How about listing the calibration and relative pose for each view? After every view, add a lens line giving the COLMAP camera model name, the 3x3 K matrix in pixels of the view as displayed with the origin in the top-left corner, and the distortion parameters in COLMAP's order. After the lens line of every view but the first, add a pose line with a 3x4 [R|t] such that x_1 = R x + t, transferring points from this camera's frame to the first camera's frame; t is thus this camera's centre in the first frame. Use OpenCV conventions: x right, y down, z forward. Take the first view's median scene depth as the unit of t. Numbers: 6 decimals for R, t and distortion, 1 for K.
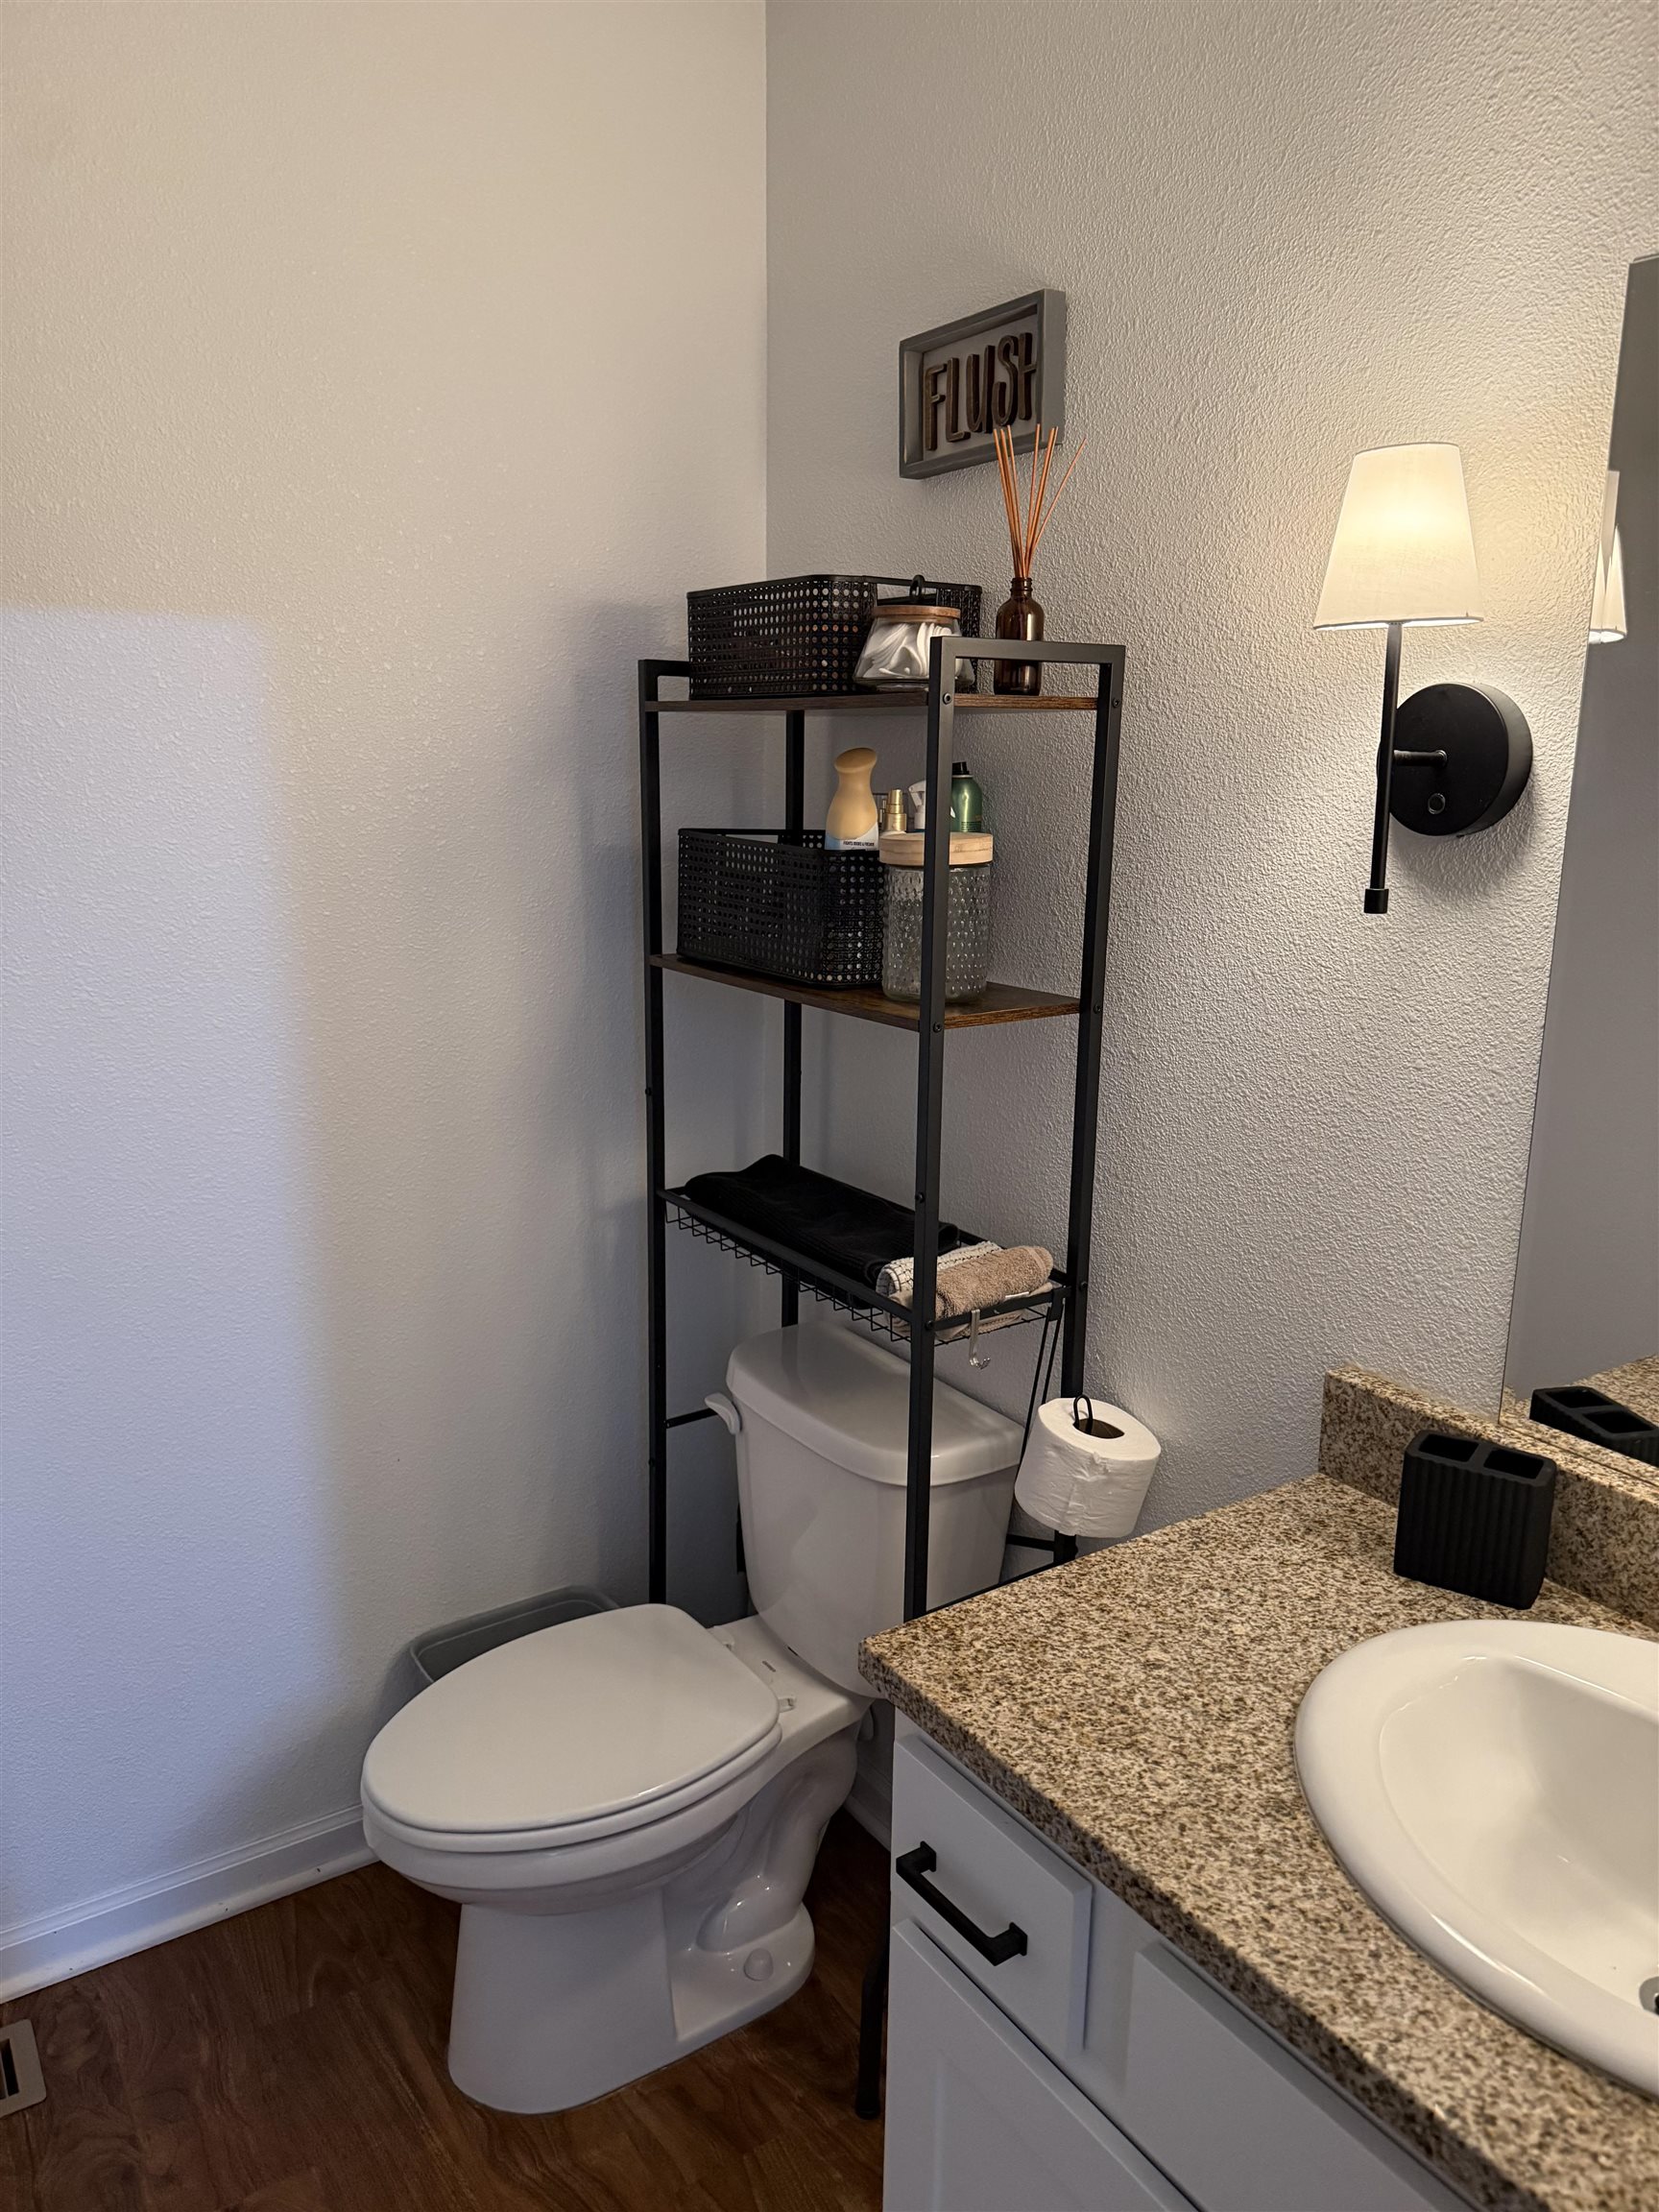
lens RADIAL K [[1589.6, 0, 782.8], [0, 1589.6, 1122.6], [0, 0, 1]] dist [0.059997, -0.083508]
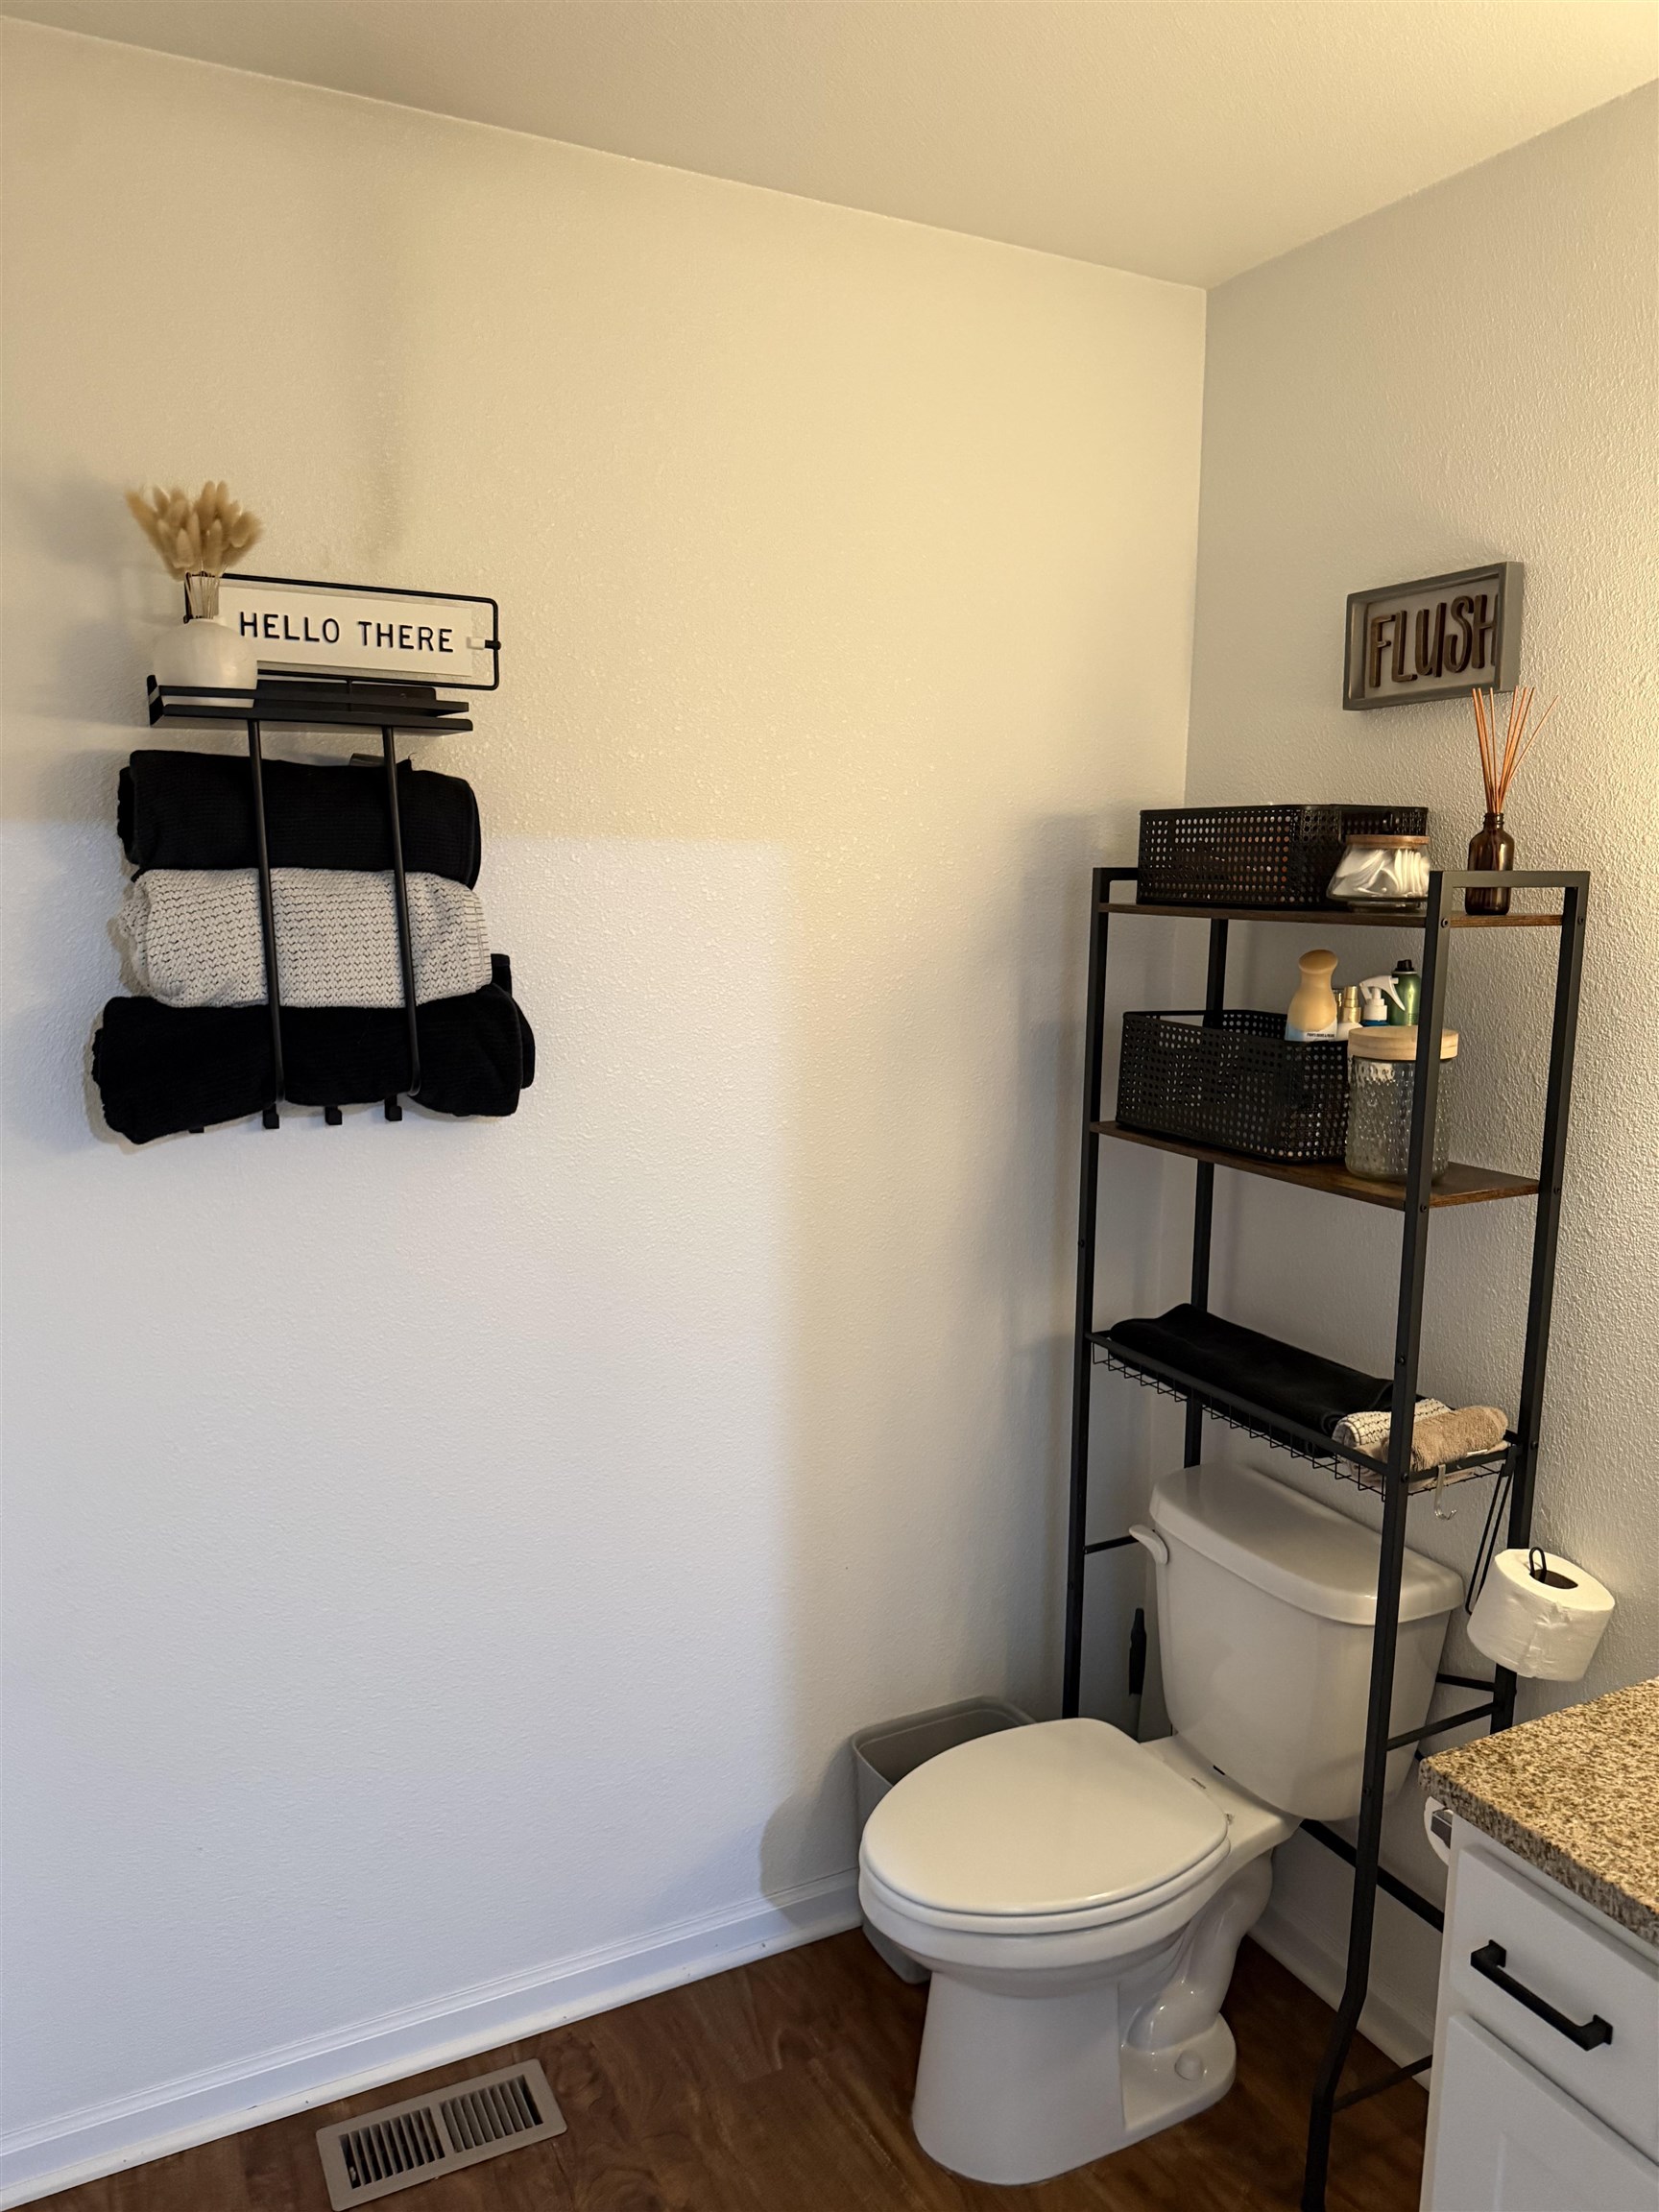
lens RADIAL K [[1589.6, 0, 782.8], [0, 1589.6, 1122.6], [0, 0, 1]] dist [0.059997, -0.083508]
pose [[0.993532, 0.023927, -0.111003, -0.201512], [-0.031595, 0.997196, -0.067840, -0.025614], [0.109068, 0.070908, 0.991502, -0.153177]]
